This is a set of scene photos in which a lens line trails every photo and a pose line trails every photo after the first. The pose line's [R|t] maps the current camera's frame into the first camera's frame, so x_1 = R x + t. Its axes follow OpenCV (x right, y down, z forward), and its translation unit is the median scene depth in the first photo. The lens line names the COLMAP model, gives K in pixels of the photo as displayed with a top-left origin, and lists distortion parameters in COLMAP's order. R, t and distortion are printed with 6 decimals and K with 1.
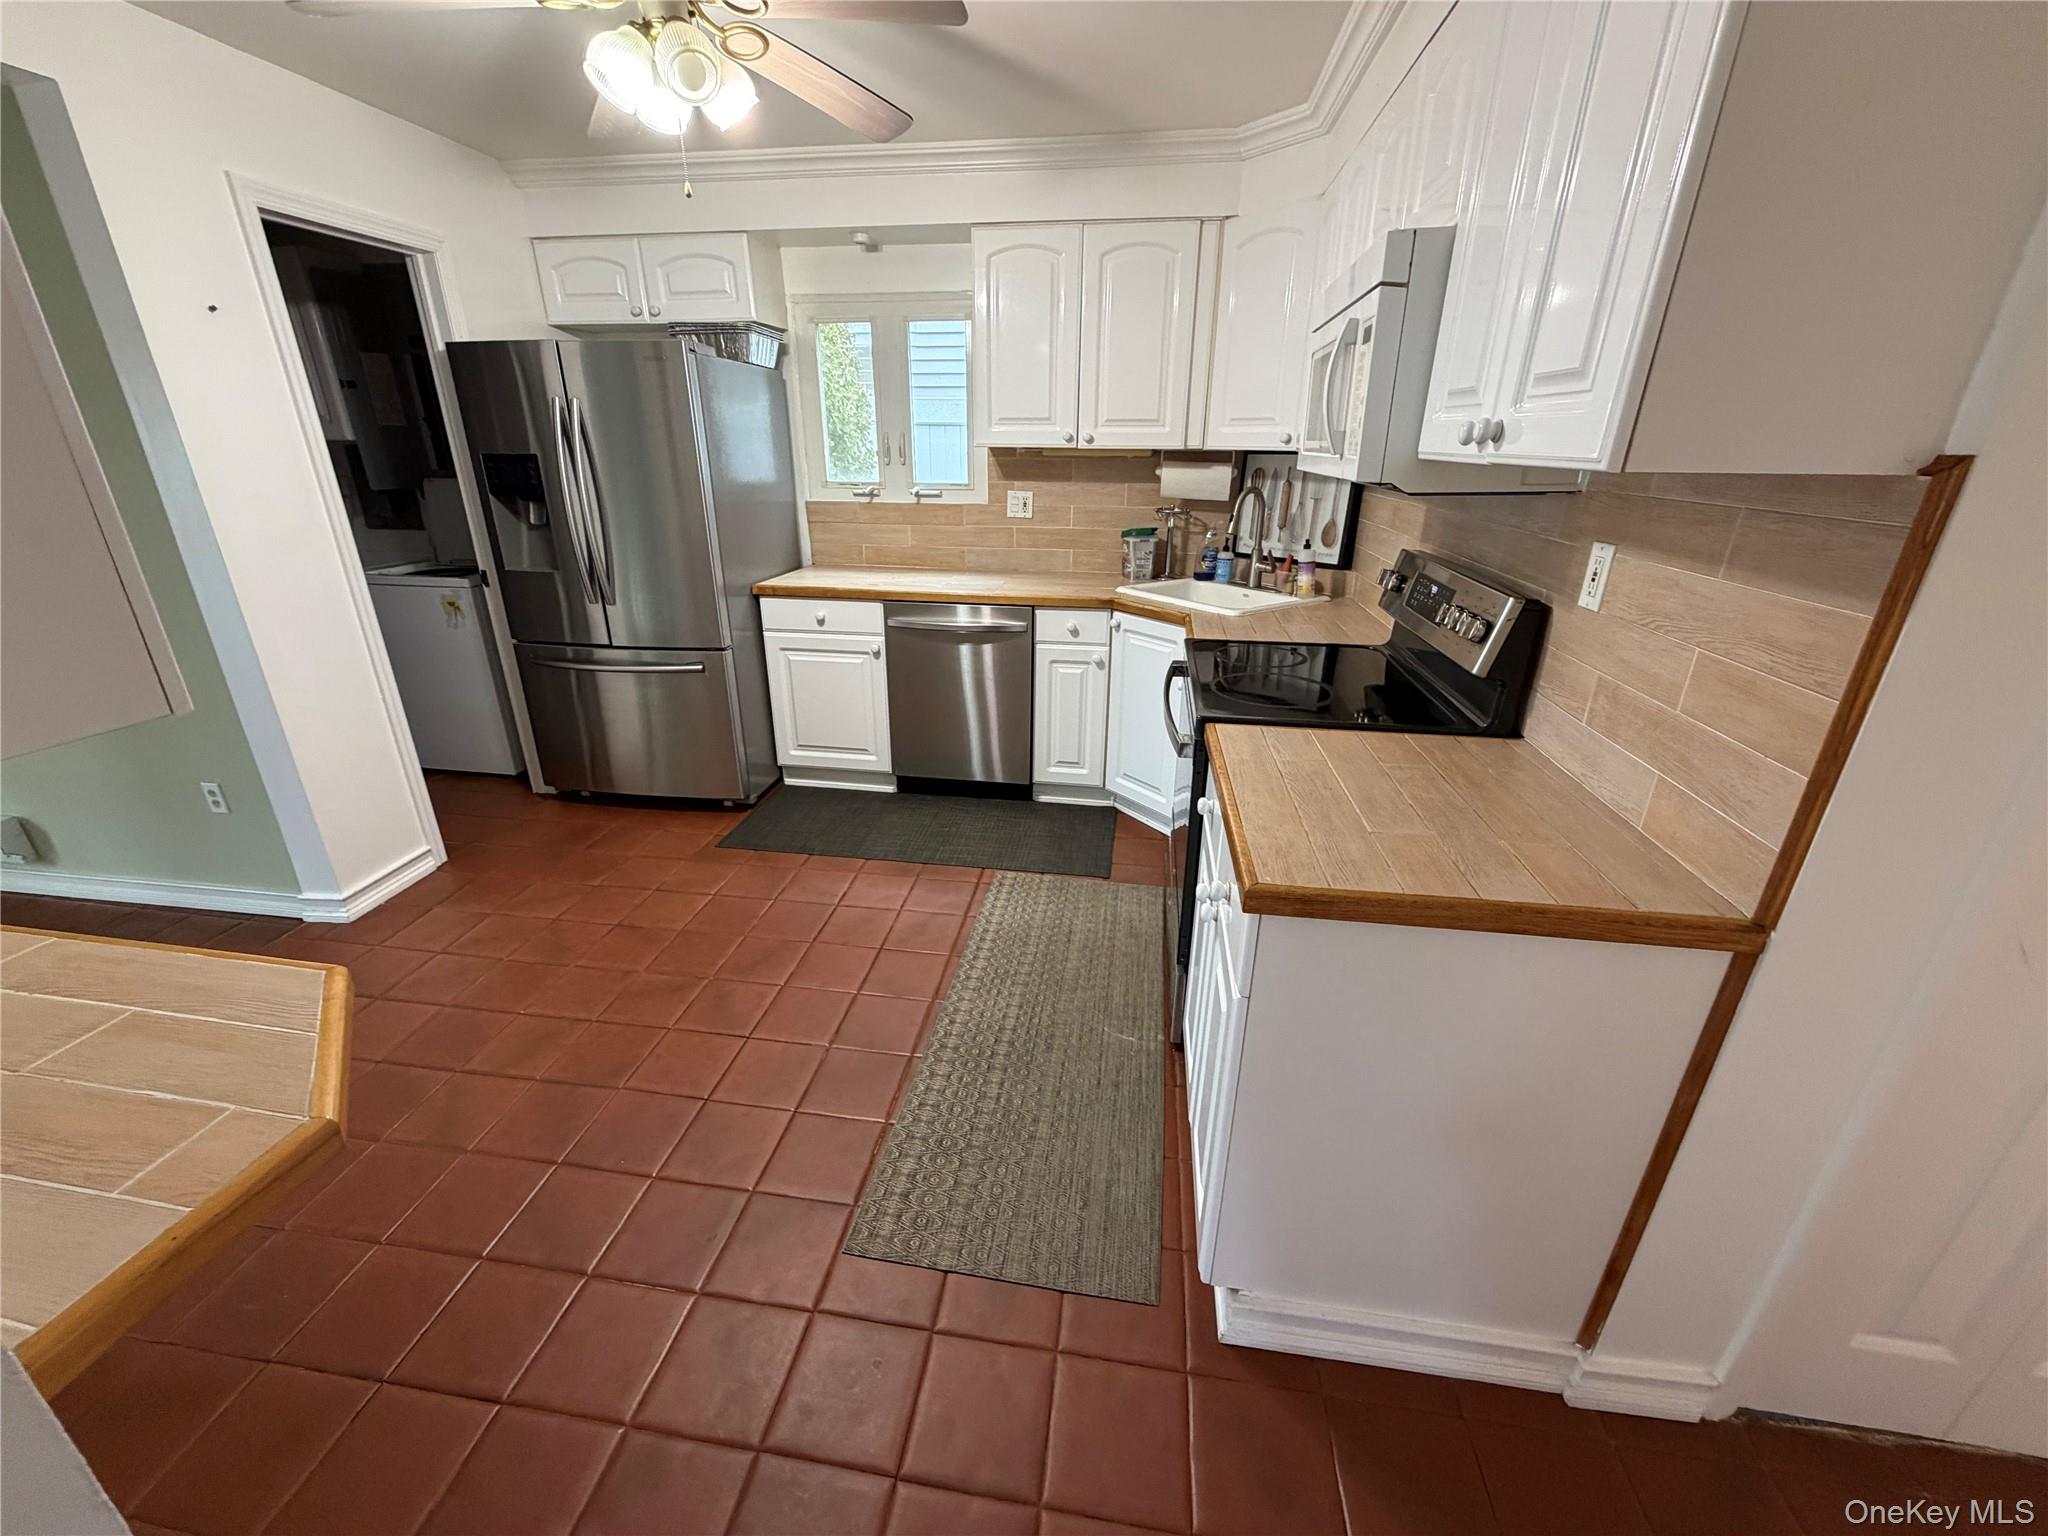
lens RADIAL K [[815.6, 0, 1024.0], [0, 815.6, 768.0], [0, 0, 1]] dist [-0.000537, 0.000115]
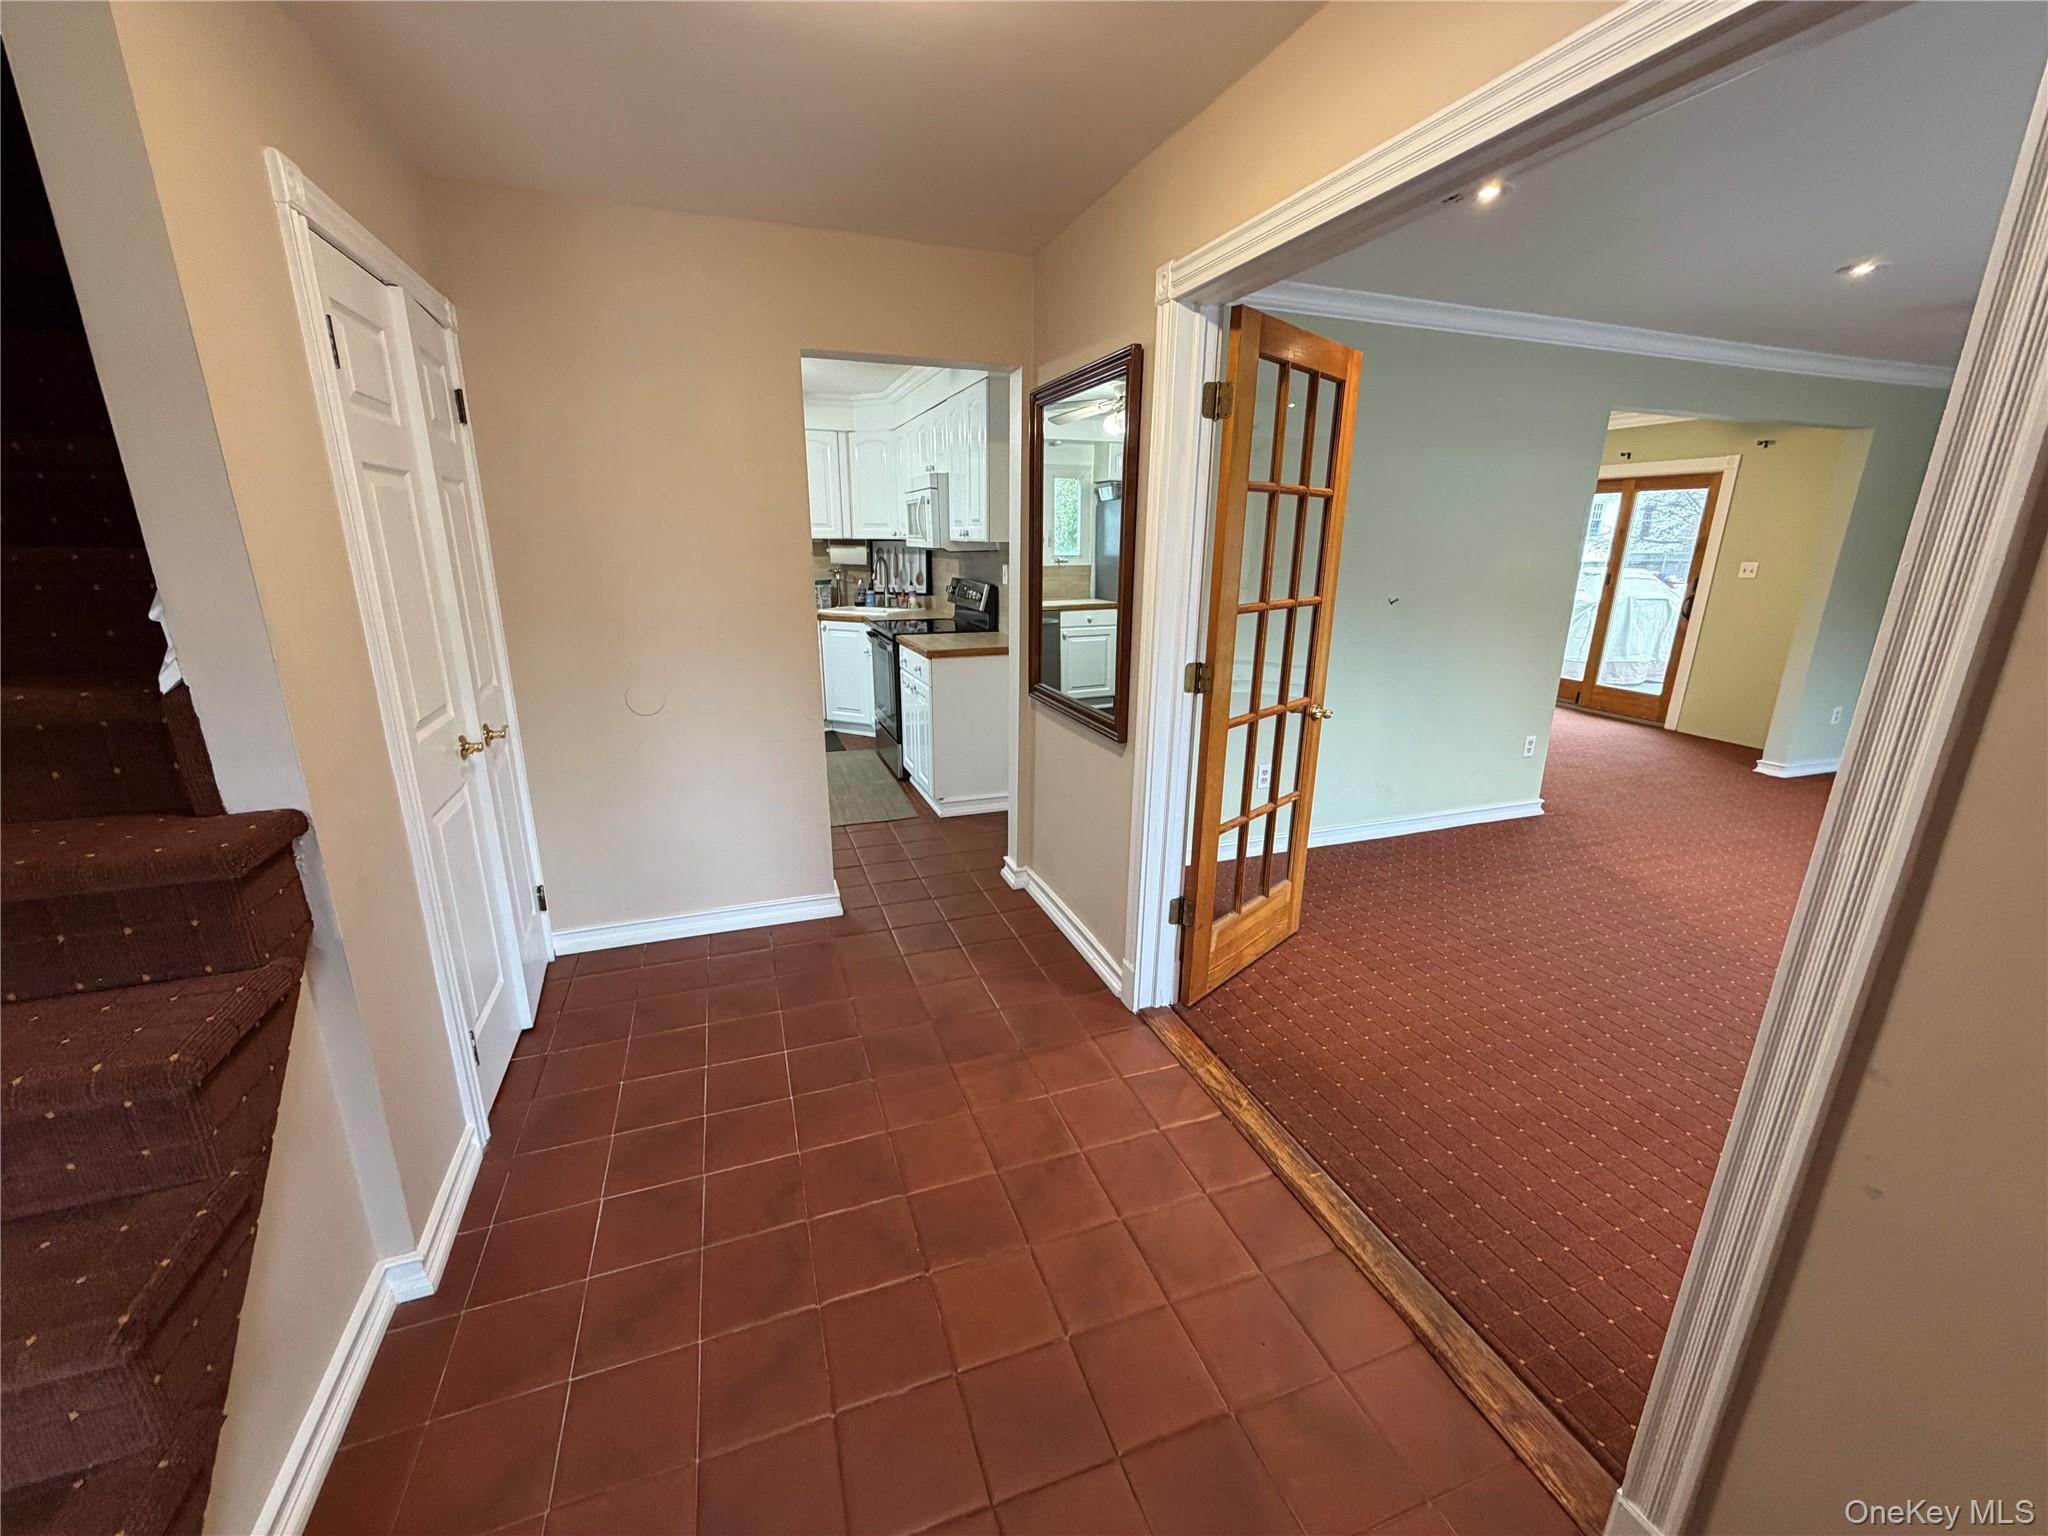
lens RADIAL K [[815.6, 0, 1024.0], [0, 815.6, 768.0], [0, 0, 1]] dist [-0.000537, 0.000115]
pose [[0.878297, -0.133599, 0.459071, -0.377327], [0.179079, 0.982195, -0.056775, 0.324497], [-0.443312, 0.132075, 0.886584, -0.819701]]
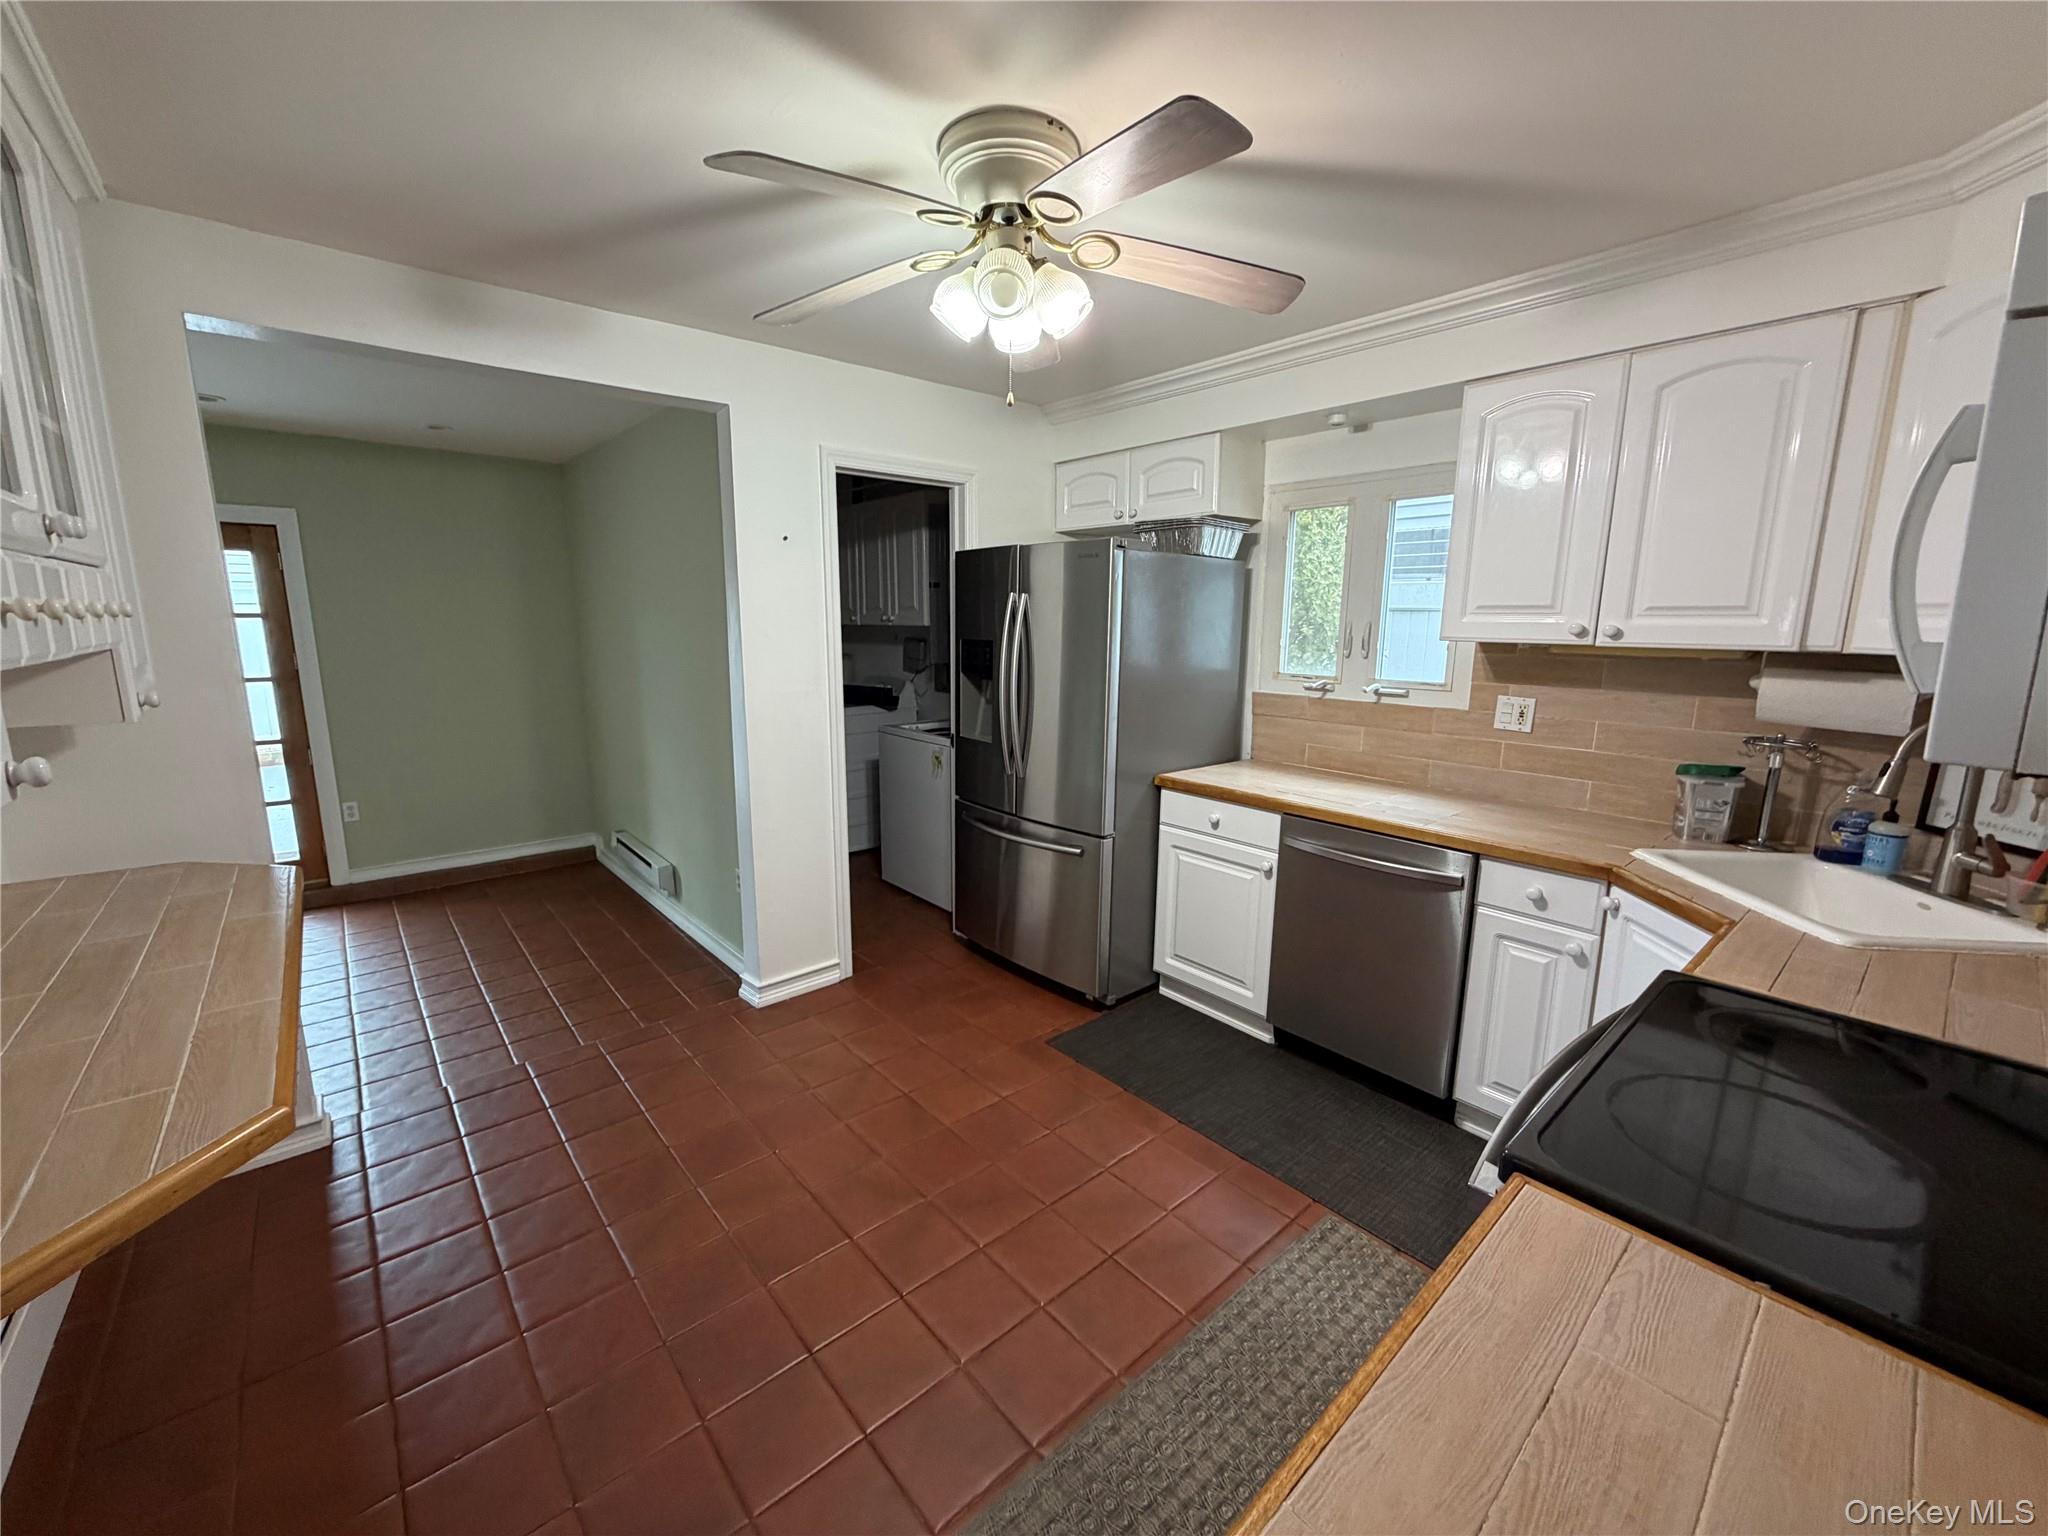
lens RADIAL K [[815.6, 0, 1024.0], [0, 815.6, 768.0], [0, 0, 1]] dist [-0.000537, 0.000115]
pose [[0.756481, 0.119773, -0.642955, 0.154307], [-0.247644, 0.962344, -0.112100, -0.088648], [0.605317, 0.244025, 0.757656, 0.192815]]
